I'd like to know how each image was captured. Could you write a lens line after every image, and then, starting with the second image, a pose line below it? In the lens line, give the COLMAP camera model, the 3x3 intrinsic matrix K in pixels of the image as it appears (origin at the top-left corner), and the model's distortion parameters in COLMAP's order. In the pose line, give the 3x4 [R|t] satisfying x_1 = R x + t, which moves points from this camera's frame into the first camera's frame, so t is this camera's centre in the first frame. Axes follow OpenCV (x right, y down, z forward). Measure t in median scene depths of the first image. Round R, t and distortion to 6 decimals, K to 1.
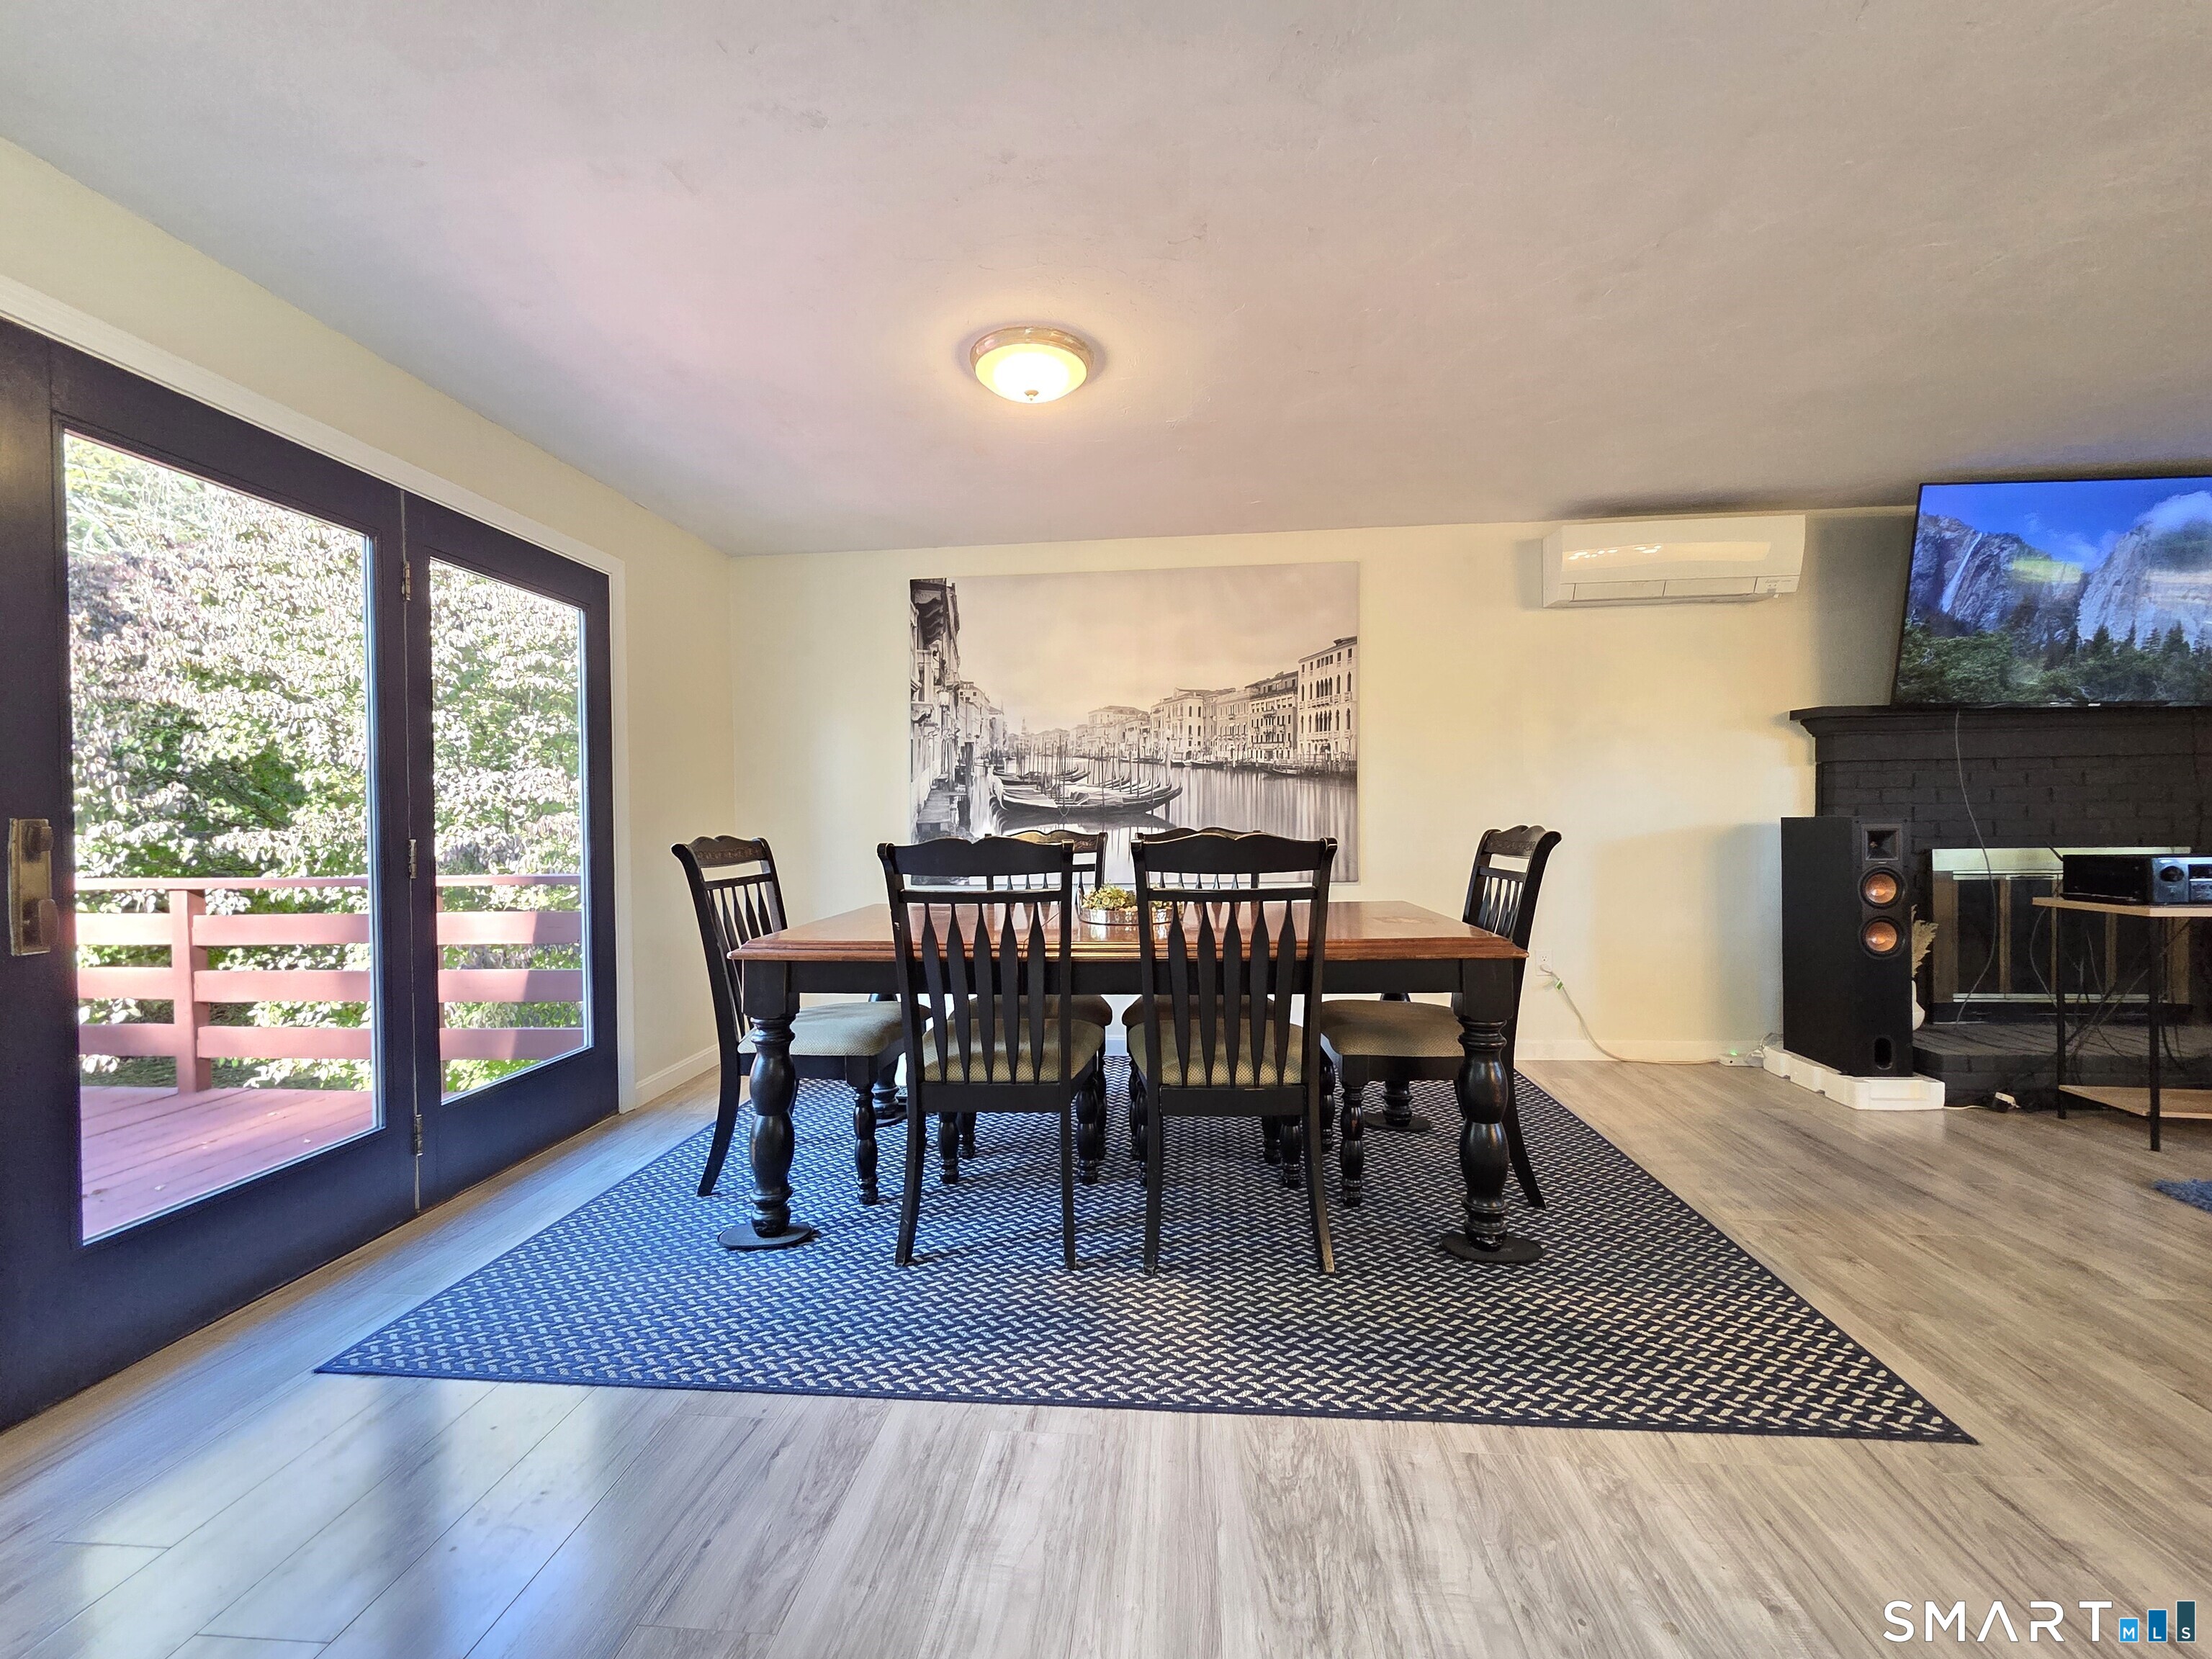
lens RADIAL K [[904.2, 0, 1110.6], [0, 904.2, 828.8], [0, 0, 1]] dist [0.002024, 0.000053]
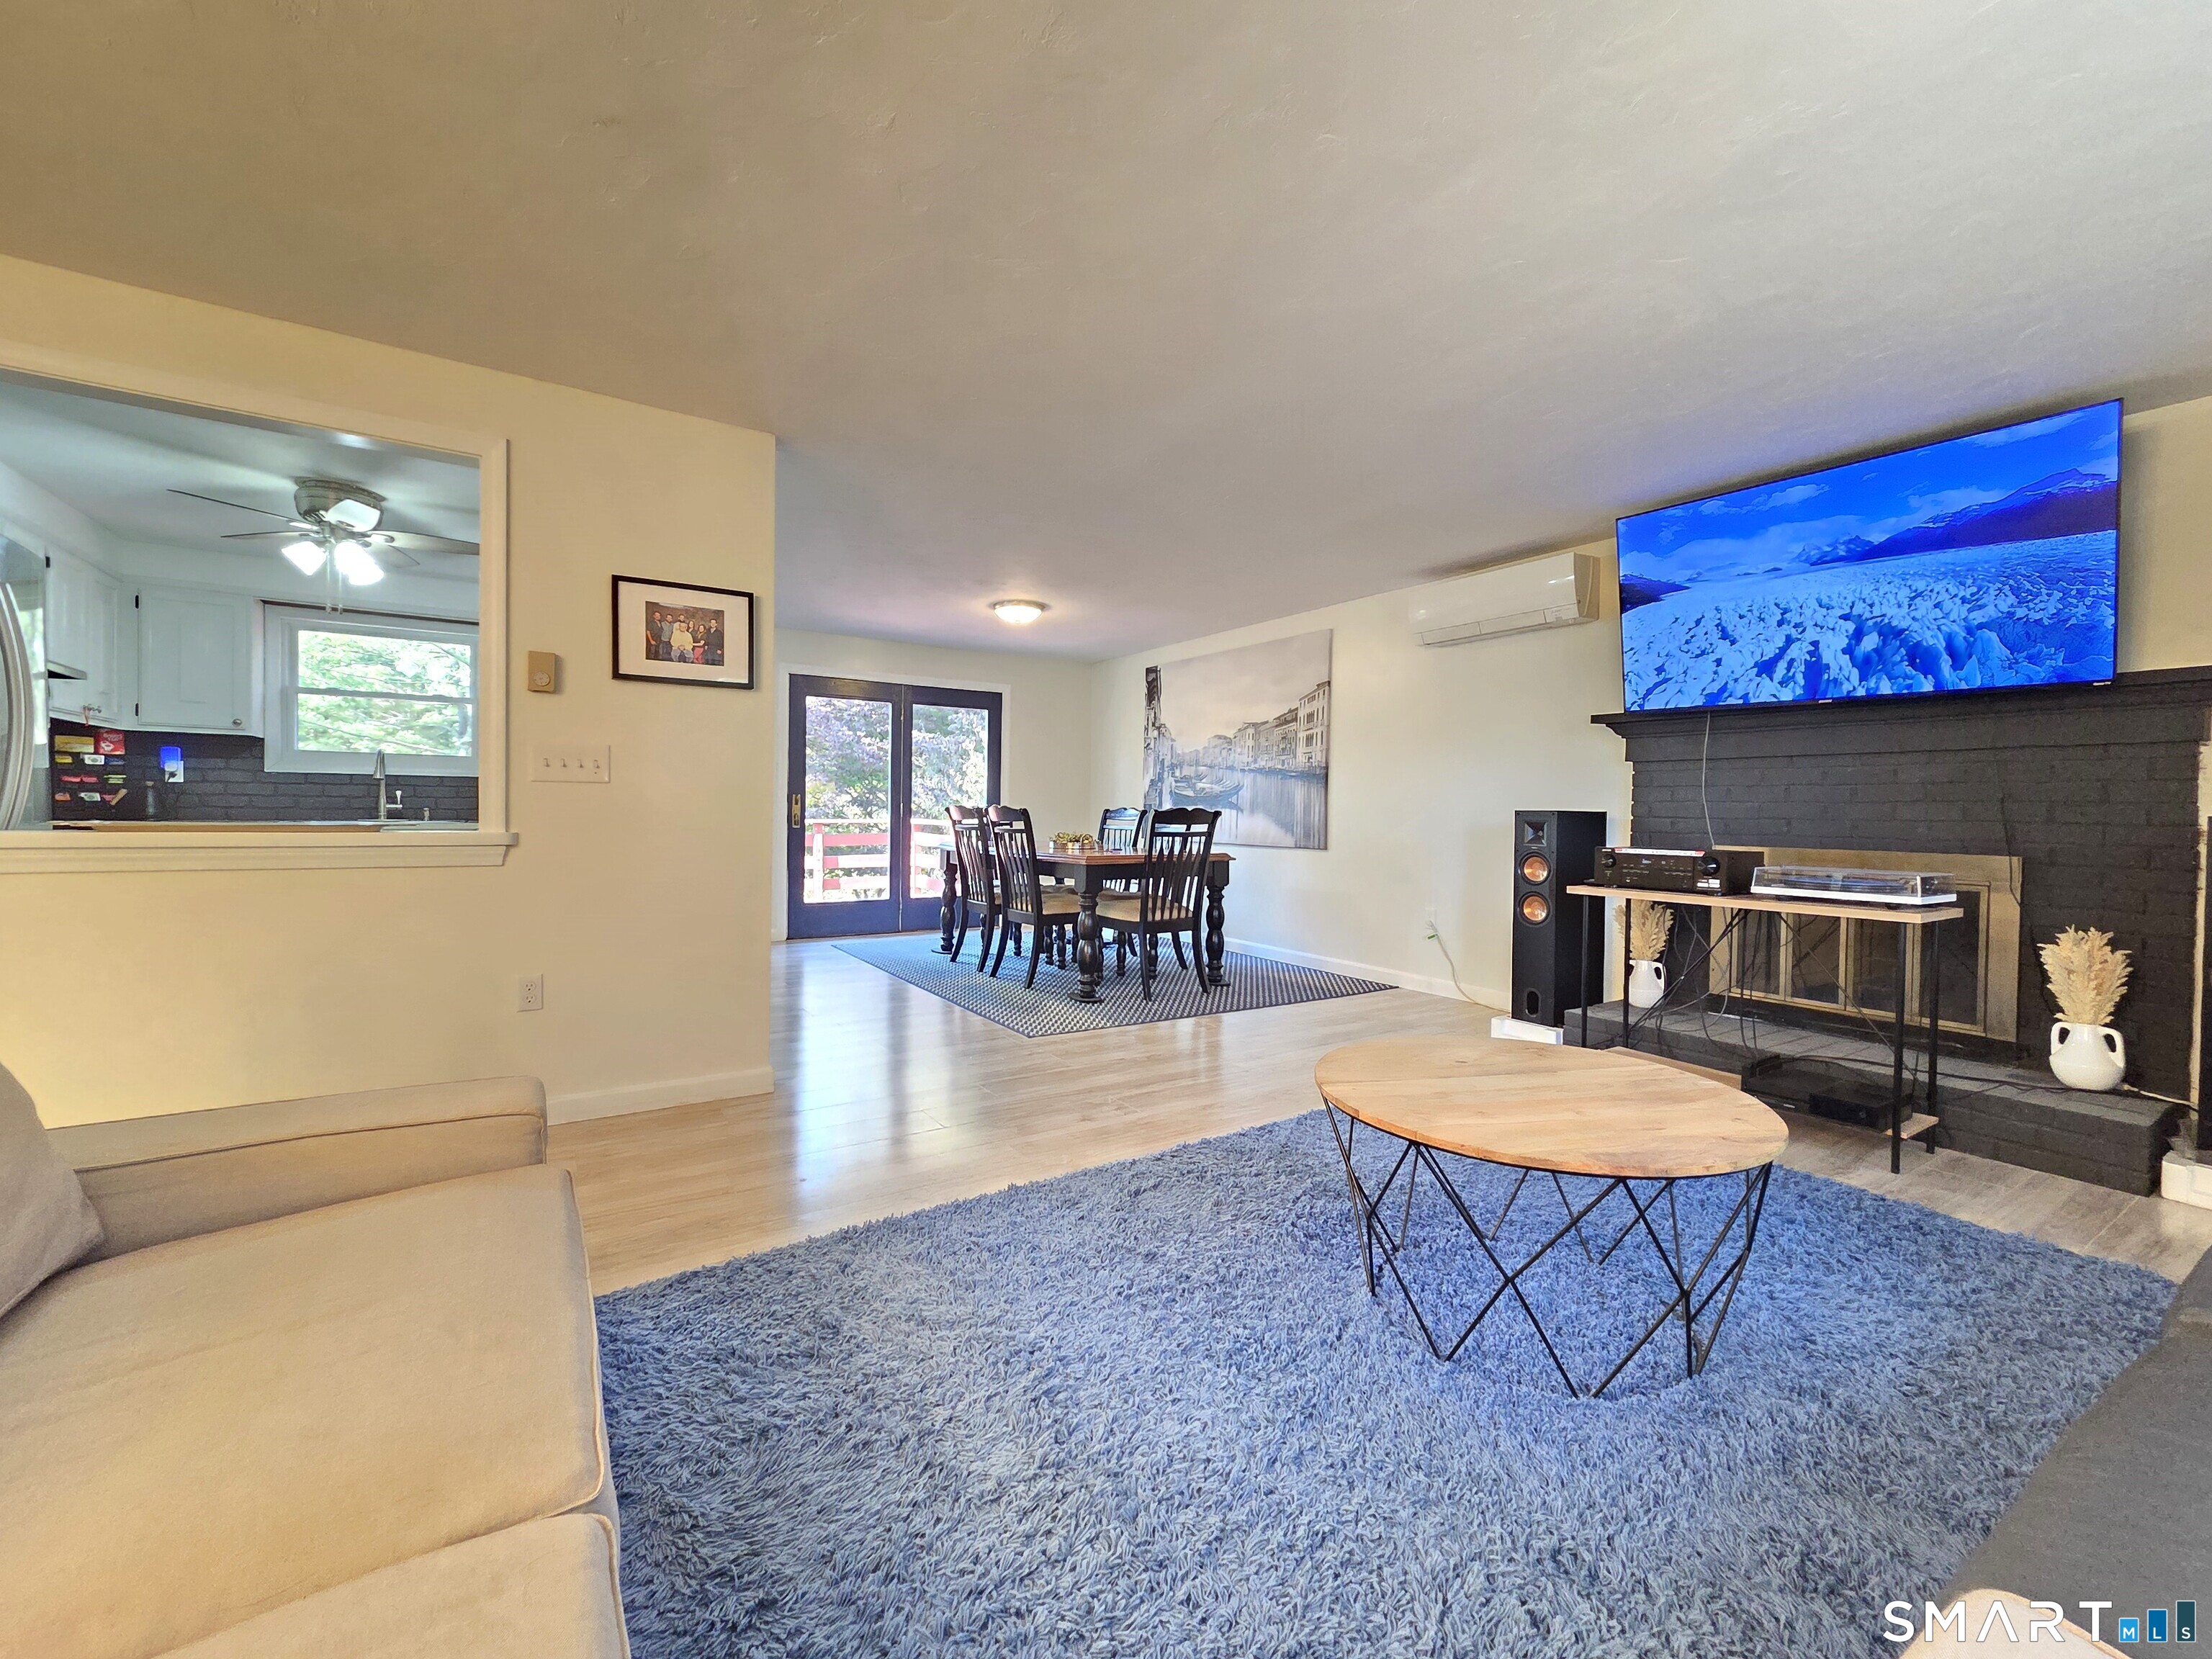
lens RADIAL K [[904.2, 0, 1095.8], [0, 904.2, 827.1], [0, 0, 1]] dist [0.002024, 0.000053]
pose [[0.610886, 0.037974, -0.790807, 1.191039], [-0.026506, 0.999270, 0.027508, -0.007606], [0.791275, 0.004157, 0.611447, -0.180109]]
